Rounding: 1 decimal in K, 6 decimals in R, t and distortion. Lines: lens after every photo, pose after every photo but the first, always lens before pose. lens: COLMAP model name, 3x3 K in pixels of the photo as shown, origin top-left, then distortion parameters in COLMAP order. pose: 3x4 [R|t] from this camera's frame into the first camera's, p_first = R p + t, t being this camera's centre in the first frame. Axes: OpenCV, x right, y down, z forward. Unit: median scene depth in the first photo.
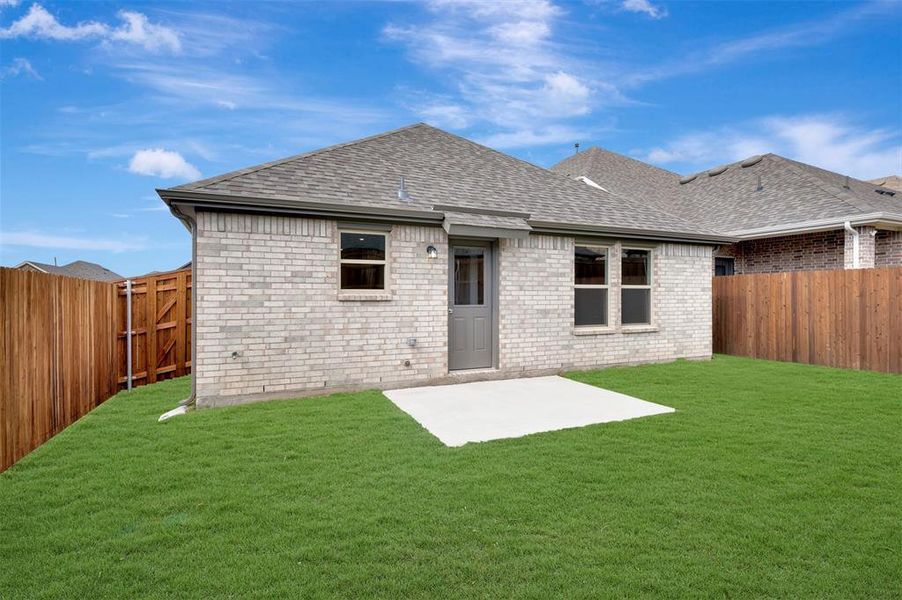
lens RADIAL K [[450.4, 0, 451.0], [0, 450.4, 300.0], [0, 0, 1]] dist [-0.000561, -0.000191]
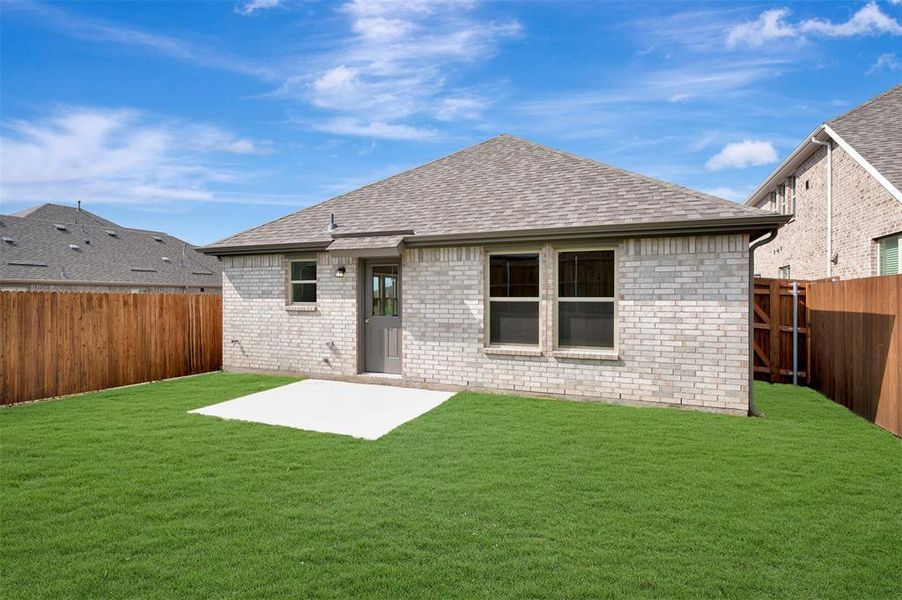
lens RADIAL K [[450.4, 0, 451.0], [0, 450.4, 300.0], [0, 0, 1]] dist [-0.000561, -0.000191]
pose [[0.676024, 0.007813, -0.736838, 0.975231], [-0.008971, 0.999957, 0.002373, -0.033172], [0.736825, 0.005006, 0.676065, 0.361977]]
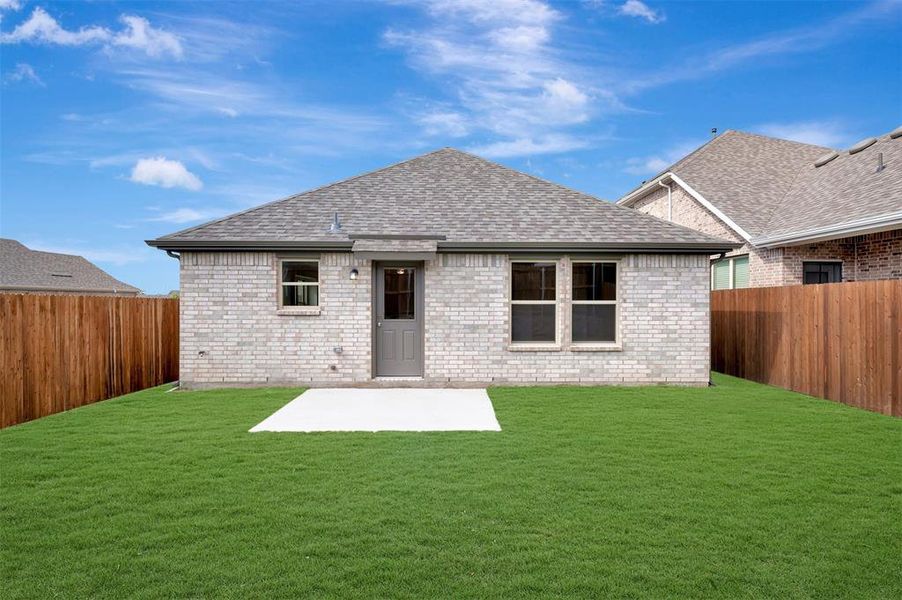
lens RADIAL K [[450.4, 0, 451.0], [0, 450.4, 300.0], [0, 0, 1]] dist [-0.000561, -0.000191]
pose [[0.916040, 0.003256, -0.401073, 0.607727], [-0.006693, 0.999952, -0.007167, -0.029875], [0.401030, 0.009250, 0.916018, 0.022479]]
